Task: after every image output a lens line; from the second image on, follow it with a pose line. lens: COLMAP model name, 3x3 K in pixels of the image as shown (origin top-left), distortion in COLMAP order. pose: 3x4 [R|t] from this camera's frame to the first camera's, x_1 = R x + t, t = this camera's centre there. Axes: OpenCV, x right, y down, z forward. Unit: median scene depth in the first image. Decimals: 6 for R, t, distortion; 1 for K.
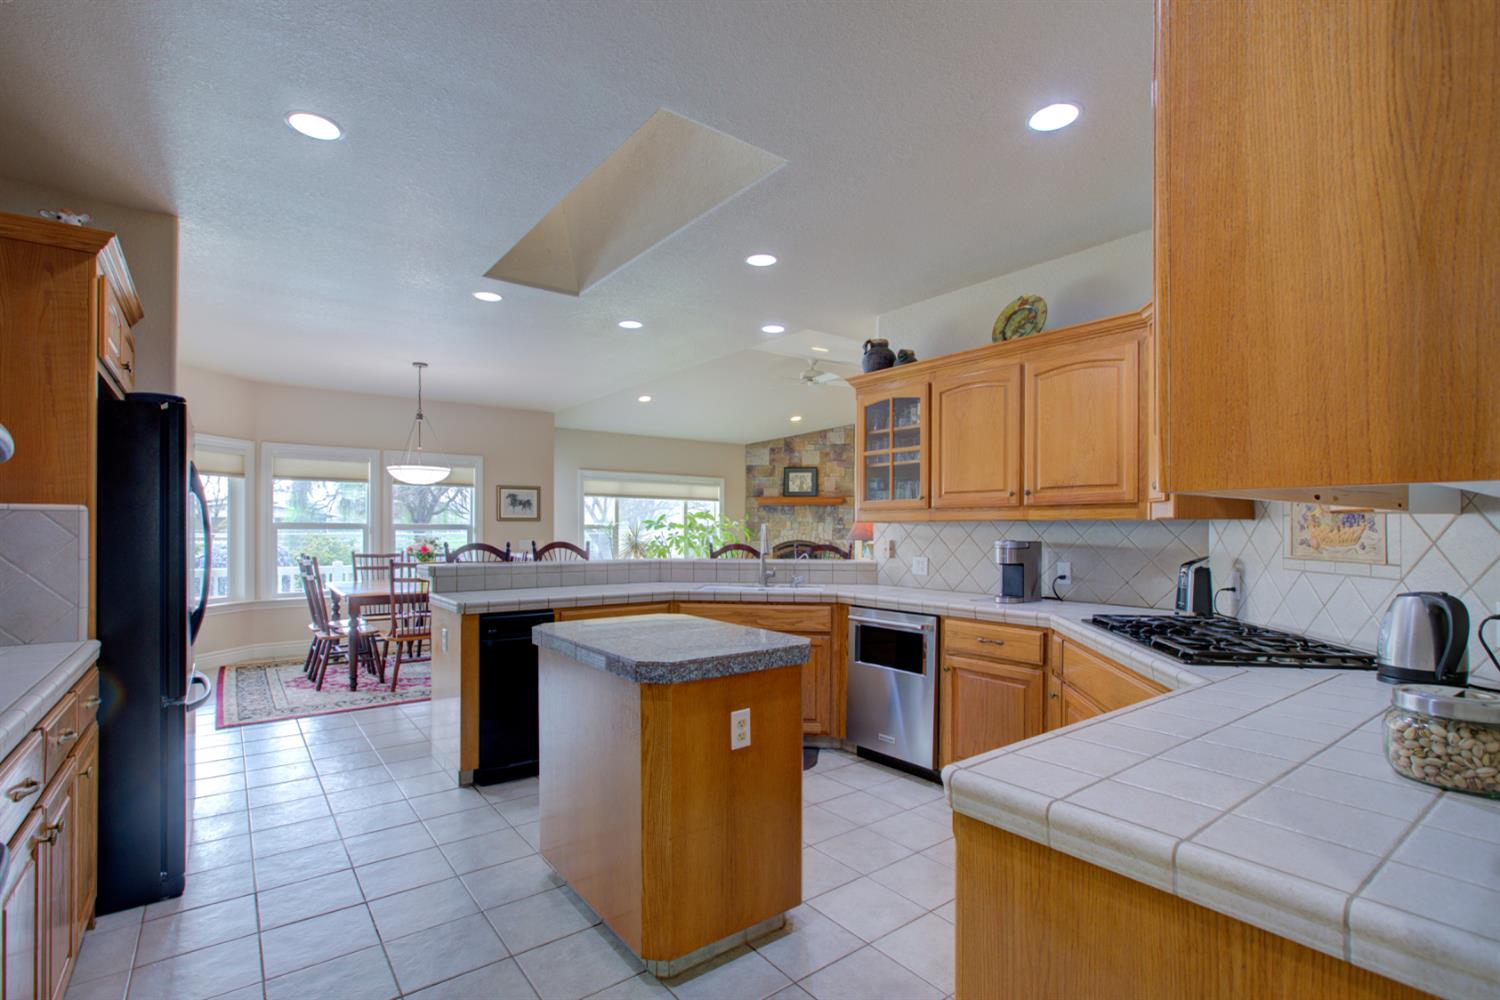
lens RADIAL K [[687.1, 0, 738.9], [0, 687.1, 525.2], [0, 0, 1]] dist [-0.002746, -0.000138]
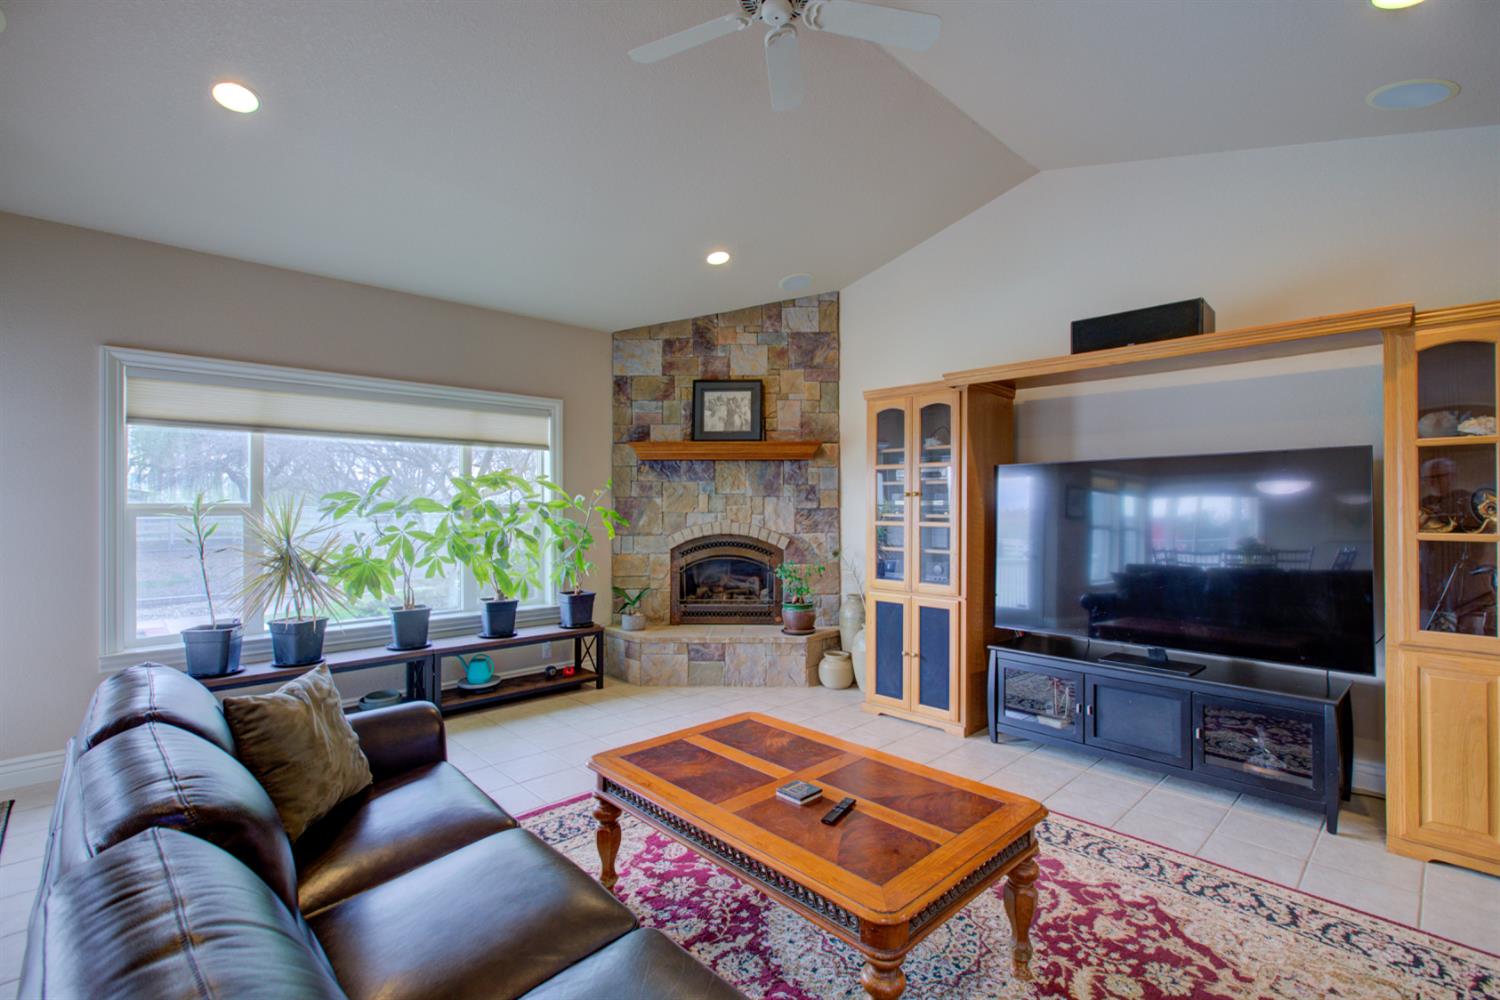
lens RADIAL K [[687.1, 0, 744.3], [0, 687.1, 502.5], [0, 0, 1]] dist [-0.002746, -0.000138]
pose [[0.992528, -0.005118, 0.121912, 0.042793], [0.004885, 0.999986, 0.002208, -0.000867], [-0.121922, -0.001596, 0.992538, 0.528312]]
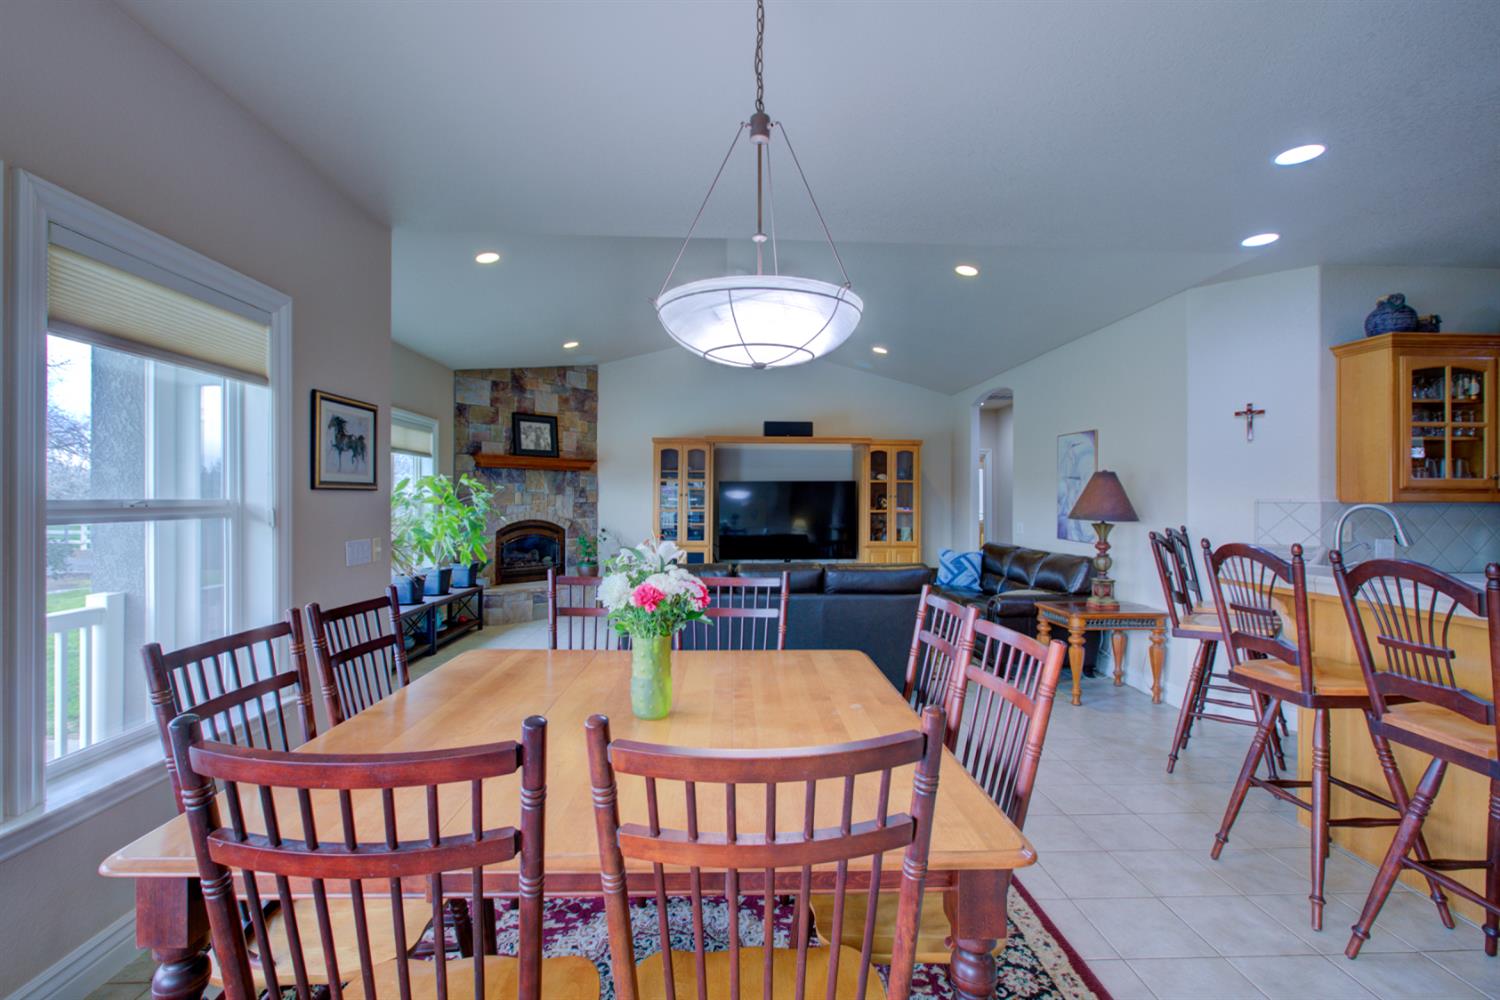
lens RADIAL K [[687.1, 0, 751.0], [0, 687.1, 498.9], [0, 0, 1]] dist [-0.002746, -0.000138]
pose [[0.570170, 0.000866, 0.821526, -0.357403], [-0.005731, 0.999979, 0.002924, -0.002460], [-0.821507, -0.006376, 0.570163, 0.424041]]
